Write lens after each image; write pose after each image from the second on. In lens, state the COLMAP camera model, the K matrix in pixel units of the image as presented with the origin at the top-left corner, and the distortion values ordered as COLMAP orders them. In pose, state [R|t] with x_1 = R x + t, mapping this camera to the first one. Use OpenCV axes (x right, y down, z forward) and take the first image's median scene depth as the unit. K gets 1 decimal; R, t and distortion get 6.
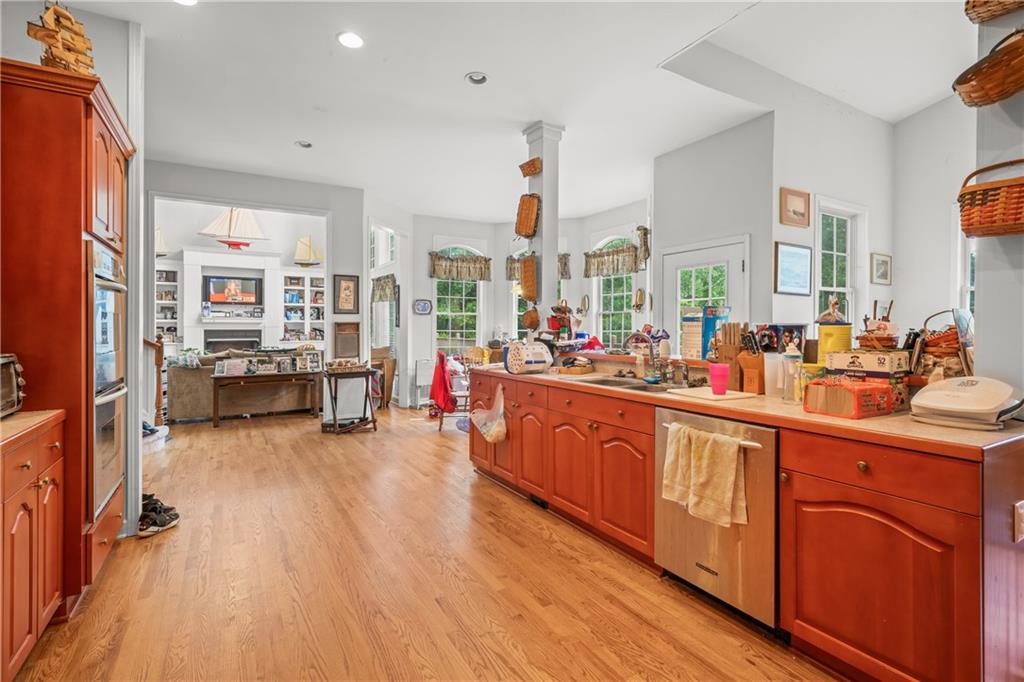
lens RADIAL K [[479.9, 0, 497.5], [0, 479.9, 328.3], [0, 0, 1]] dist [-0.000810, 0.001983]
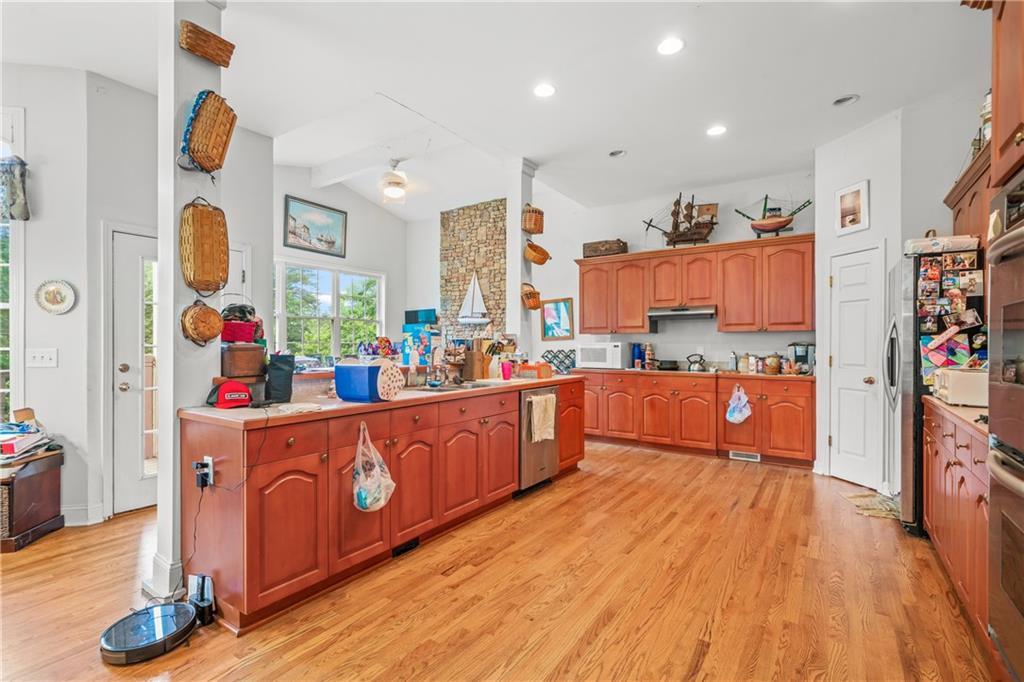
lens RADIAL K [[479.9, 0, 501.0], [0, 479.9, 345.6], [0, 0, 1]] dist [-0.000810, 0.001983]
pose [[-0.432821, -0.004549, 0.901468, -0.918582], [-0.001584, 0.999990, 0.004286, 0.008028], [-0.901478, 0.000427, -0.432824, 1.512164]]
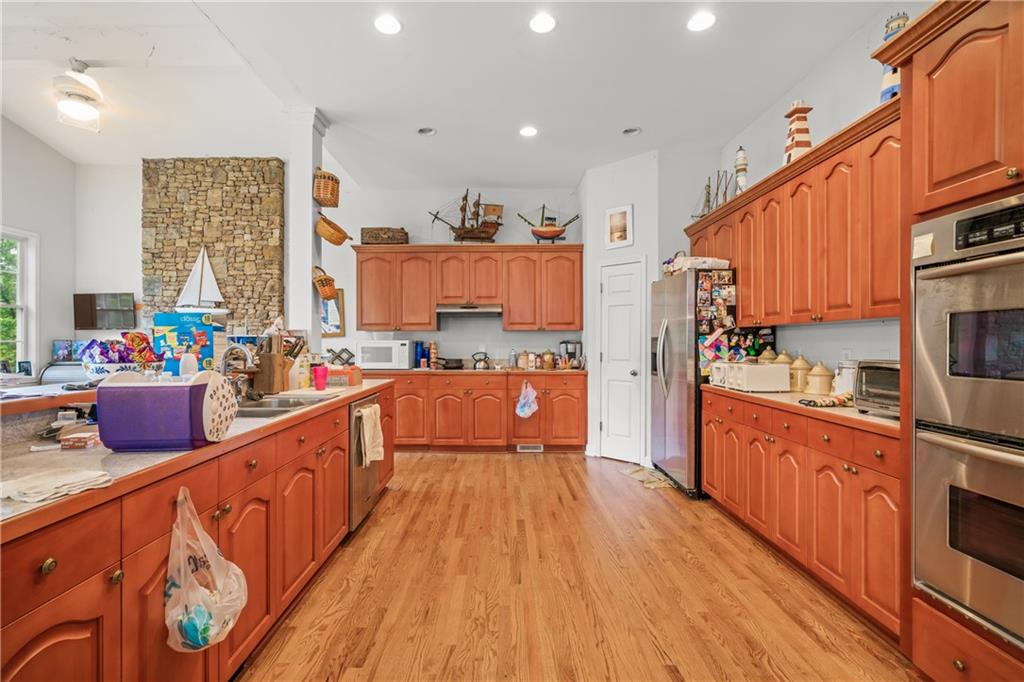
lens RADIAL K [[479.9, 0, 498.9], [0, 479.9, 342.6], [0, 0, 1]] dist [-0.000810, 0.001983]
pose [[-0.866077, -0.002641, 0.499903, -0.522041], [-0.001189, 0.999994, 0.003224, 0.004275], [-0.499909, 0.002198, -0.866075, 1.621294]]
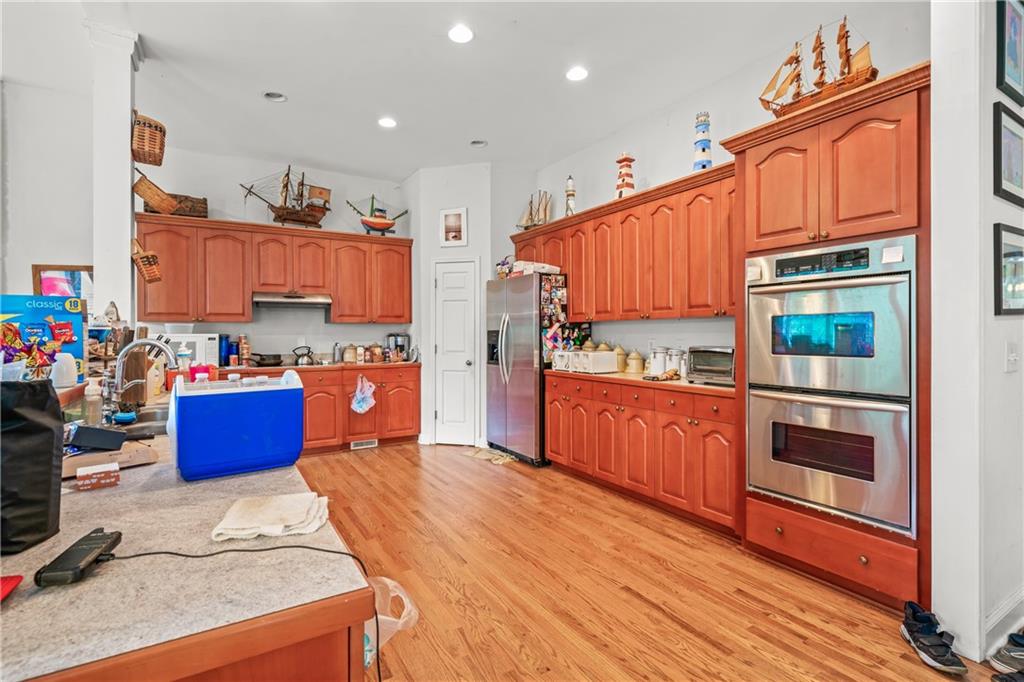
lens RADIAL K [[479.9, 0, 499.2], [0, 479.9, 336.6], [0, 0, 1]] dist [-0.000810, 0.001983]
pose [[-0.999832, 0.001816, -0.018214, -0.153536], [0.001704, 0.999980, 0.006160, 0.003355], [0.018225, 0.006128, -0.999815, 1.776306]]
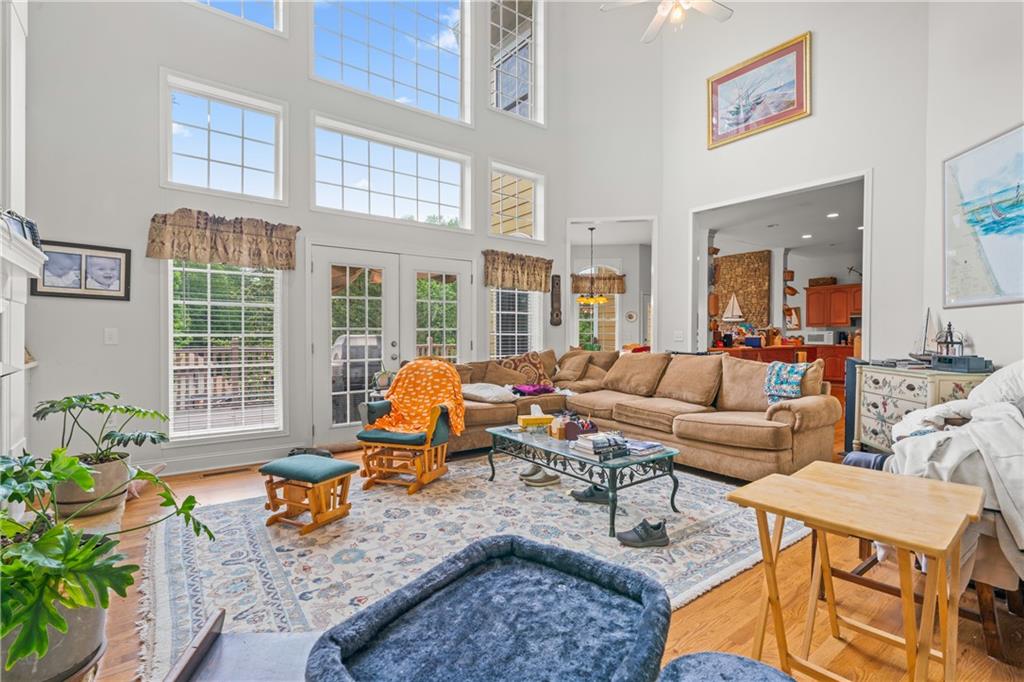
lens RADIAL K [[479.9, 0, 493.3], [0, 479.9, 343.3], [0, 0, 1]] dist [-0.000810, 0.001983]
pose [[-0.121151, -0.015186, 0.992518, -2.980575], [0.000703, 0.999881, 0.015385, 0.039990], [-0.992634, 0.002562, -0.121126, 3.519127]]
